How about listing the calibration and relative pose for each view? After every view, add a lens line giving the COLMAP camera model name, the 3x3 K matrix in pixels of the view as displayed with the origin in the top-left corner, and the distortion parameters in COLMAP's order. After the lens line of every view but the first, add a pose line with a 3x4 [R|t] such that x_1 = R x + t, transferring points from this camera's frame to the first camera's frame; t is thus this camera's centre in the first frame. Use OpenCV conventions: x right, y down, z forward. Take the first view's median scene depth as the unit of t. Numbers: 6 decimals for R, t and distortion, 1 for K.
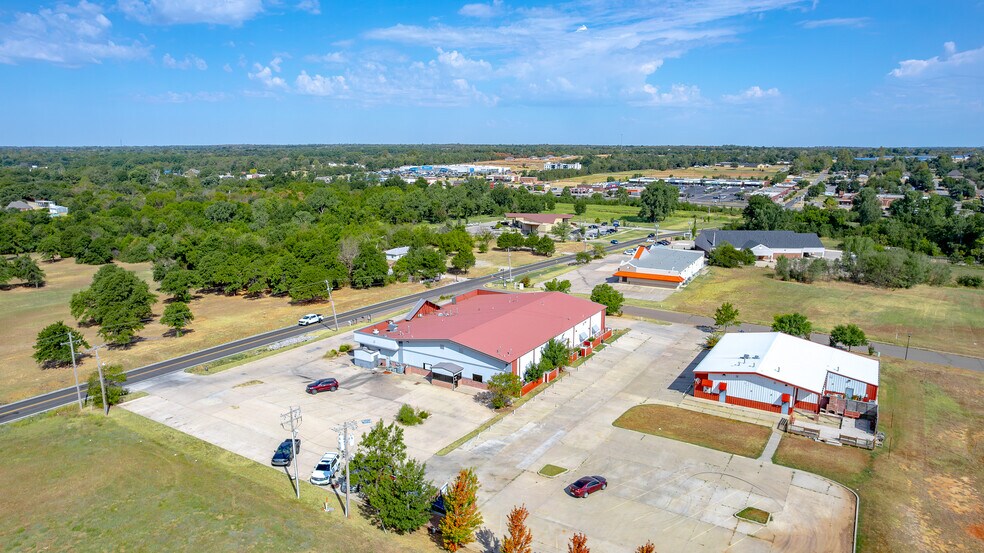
lens RADIAL K [[639.5, 0, 488.6], [0, 639.5, 282.1], [0, 0, 1]] dist [-0.074651, 0.063382]
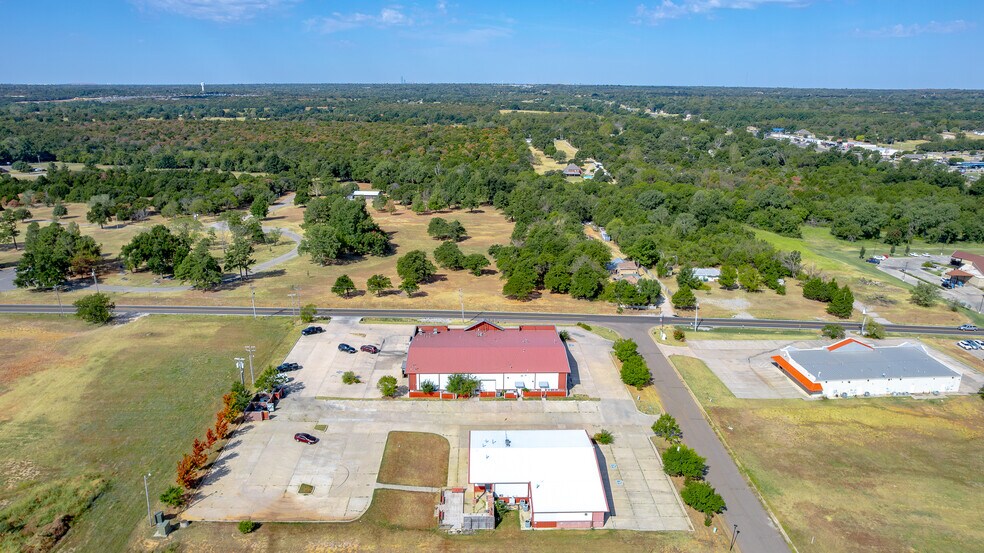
lens RADIAL K [[639.5, 0, 488.6], [0, 639.5, 282.1], [0, 0, 1]] dist [-0.074651, 0.063382]
pose [[0.542630, 0.253270, -0.800879, 0.738505], [-0.180284, 0.966356, 0.183450, -0.229516], [0.820396, 0.044840, 0.570035, 0.139891]]
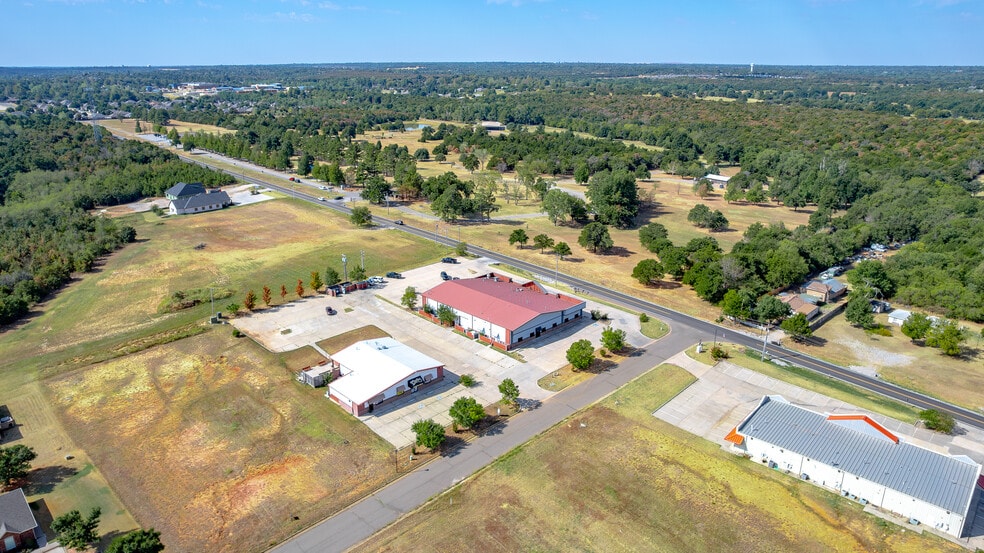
lens RADIAL K [[639.5, 0, 488.6], [0, 639.5, 282.1], [0, 0, 1]] dist [-0.074651, 0.063382]
pose [[-0.243434, 0.317809, -0.916372, 1.001878], [-0.201186, 0.907700, 0.368246, -0.384887], [0.948822, 0.274005, -0.157026, 0.825861]]
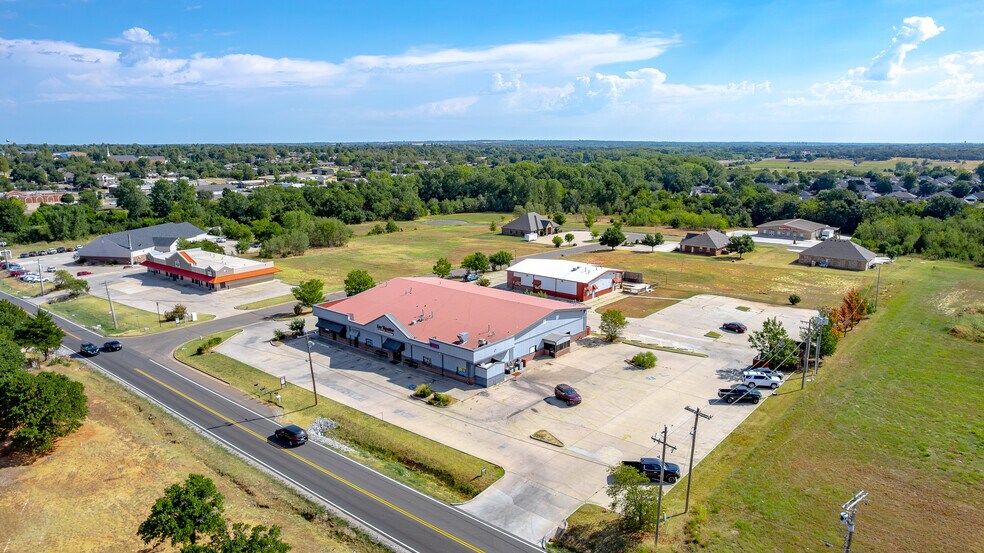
lens RADIAL K [[646.6, 0, 495.3], [0, 646.6, 273.4], [0, 0, 1]] dist [-0.081231, 0.066429]
pose [[0.147778, -0.199580, 0.968674, -0.625084], [0.210728, 0.963291, 0.166323, -0.094339], [-0.966310, 0.179548, 0.184410, 0.510080]]
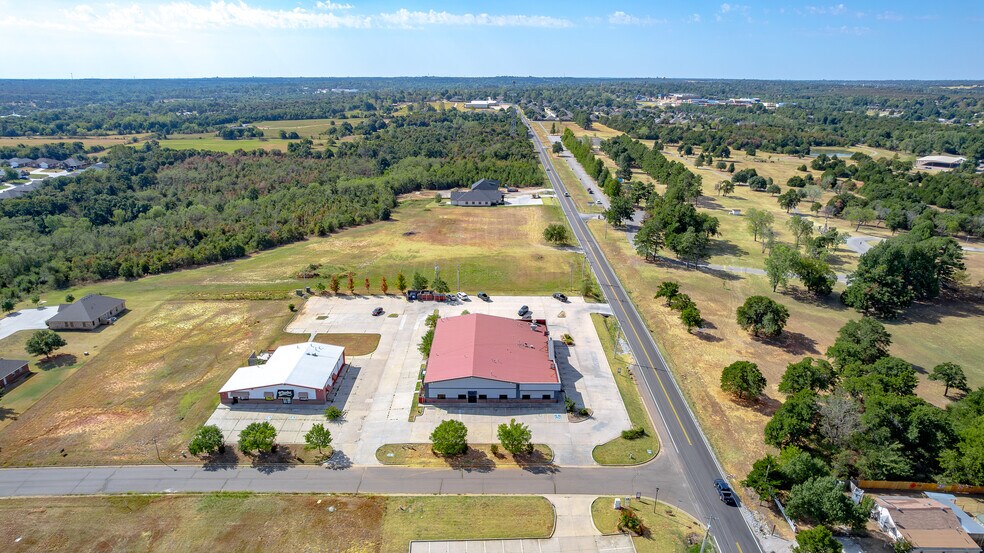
lens RADIAL K [[621.6, 0, 492.0], [0, 621.6, 276.5], [0, 0, 1]] dist [-0.067673, 0.057721]
pose [[-0.848115, 0.160216, -0.505006, 0.446957], [-0.115265, 0.874552, 0.471034, -0.484666], [0.517121, 0.457701, -0.723253, 1.296650]]
